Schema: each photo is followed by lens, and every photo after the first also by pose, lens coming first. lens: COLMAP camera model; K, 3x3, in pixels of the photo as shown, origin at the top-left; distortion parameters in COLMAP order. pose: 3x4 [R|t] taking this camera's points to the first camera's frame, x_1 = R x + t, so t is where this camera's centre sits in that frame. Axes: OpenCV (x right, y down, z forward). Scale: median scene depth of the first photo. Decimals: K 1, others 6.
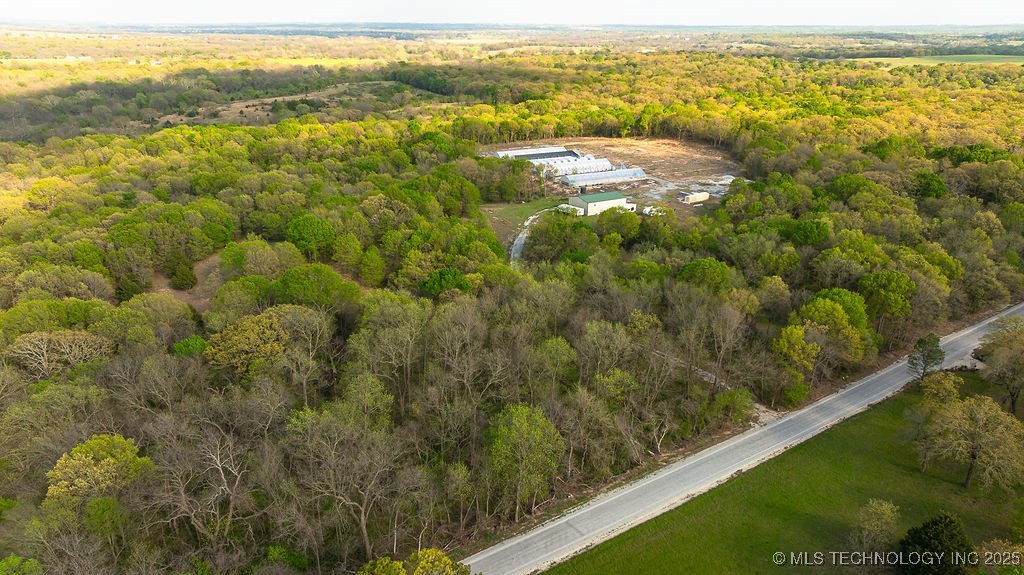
lens RADIAL K [[722.4, 0, 514.9], [0, 722.4, 286.2], [0, 0, 1]] dist [-0.034109, 0.036316]
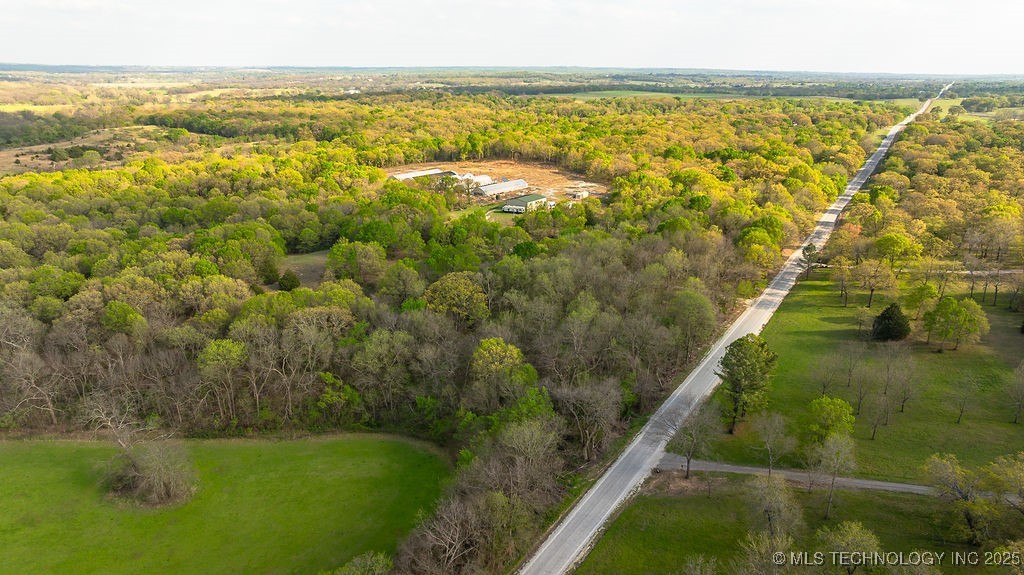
lens RADIAL K [[738.4, 0, 517.5], [0, 738.4, 288.2], [0, 0, 1]] dist [-0.011065, -0.000844]
pose [[0.897971, -0.125276, 0.421846, -0.428712], [0.148906, 0.988575, -0.023395, 0.057357], [-0.414096, 0.083823, 0.906366, -0.159831]]
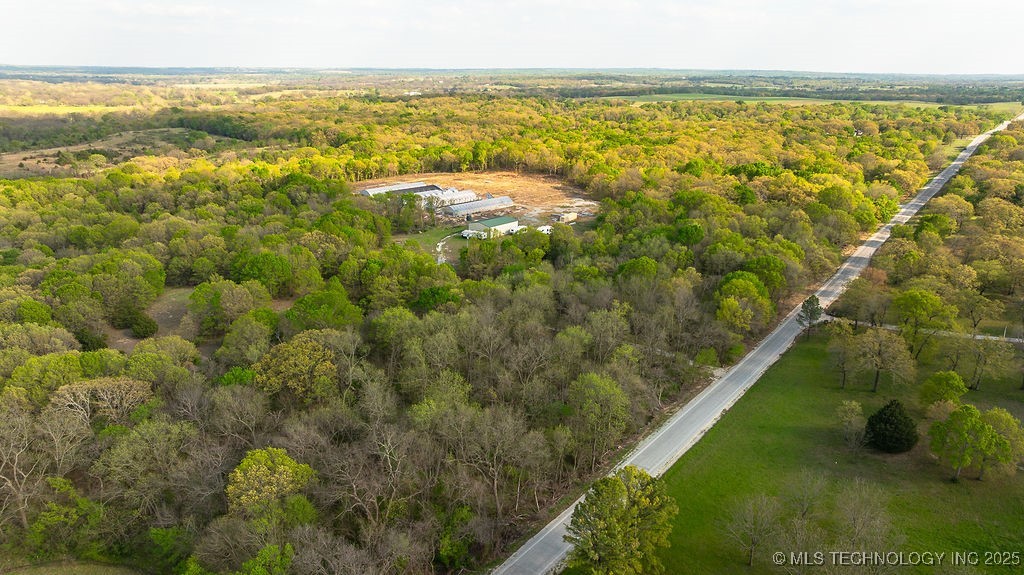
lens RADIAL K [[729.0, 0, 512.0], [0, 729.0, 287.5], [0, 0, 1]] dist [-0.012508, 0.004945]
pose [[0.943485, -0.094512, 0.317654, -0.202490], [0.112129, 0.992982, -0.037599, 0.020502], [-0.311871, 0.071092, 0.947461, -0.061565]]
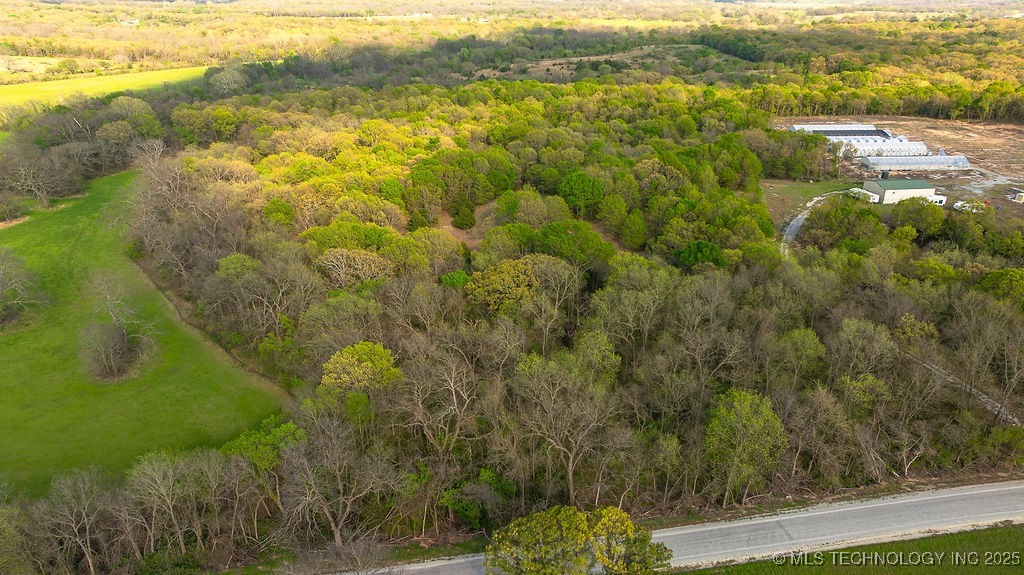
lens RADIAL K [[722.4, 0, 514.9], [0, 722.4, 286.2], [0, 0, 1]] dist [-0.034109, 0.036316]
pose [[0.916707, 0.152688, -0.369234, 0.023332], [-0.135136, 0.988126, 0.073111, 0.000008], [0.376013, -0.017125, 0.926456, 0.001265]]
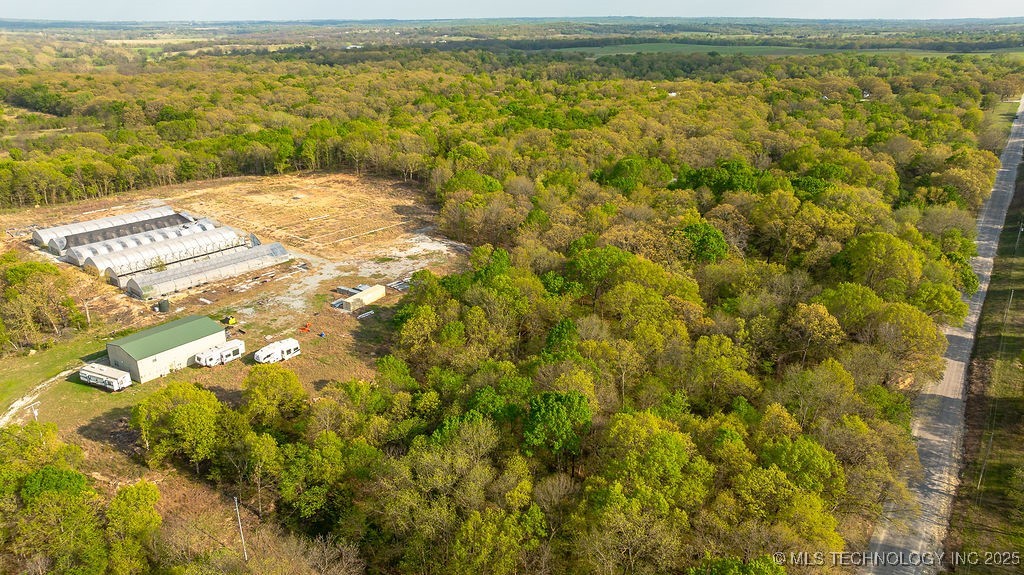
lens RADIAL K [[713.7, 0, 497.5], [0, 713.7, 283.4], [0, 0, 1]] dist [-0.035794, 0.048391]
pose [[0.940412, -0.127689, 0.315152, 0.164282], [0.125765, 0.991705, 0.026523, -0.130232], [-0.315925, 0.014692, 0.948670, 0.387916]]
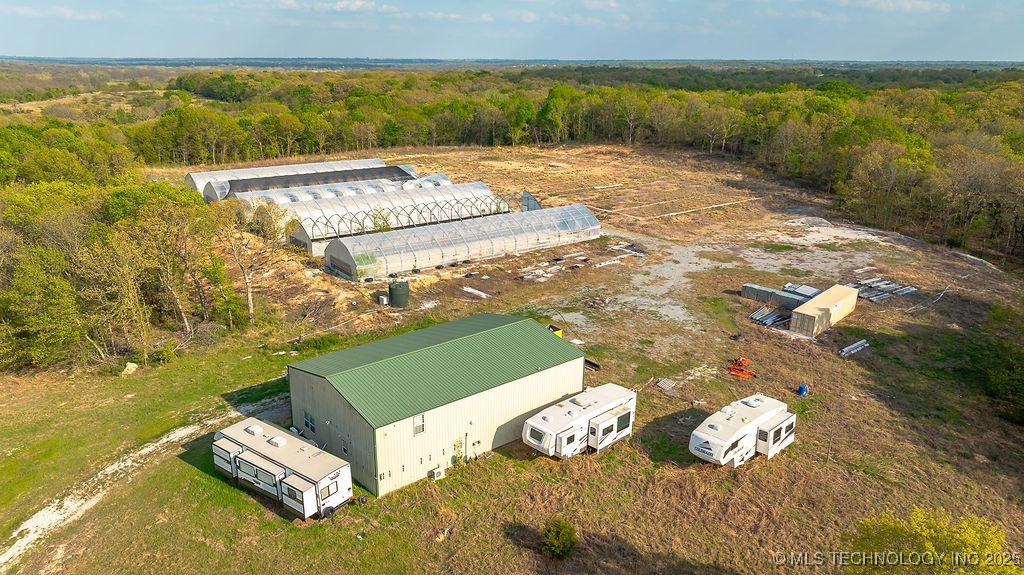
lens RADIAL K [[713.7, 0, 497.5], [0, 713.7, 283.4], [0, 0, 1]] dist [-0.035794, 0.048391]
pose [[0.990096, -0.044018, 0.133311, 0.094471], [0.051108, 0.997429, -0.050235, -0.119918], [-0.130757, 0.056551, 0.989800, 0.723020]]
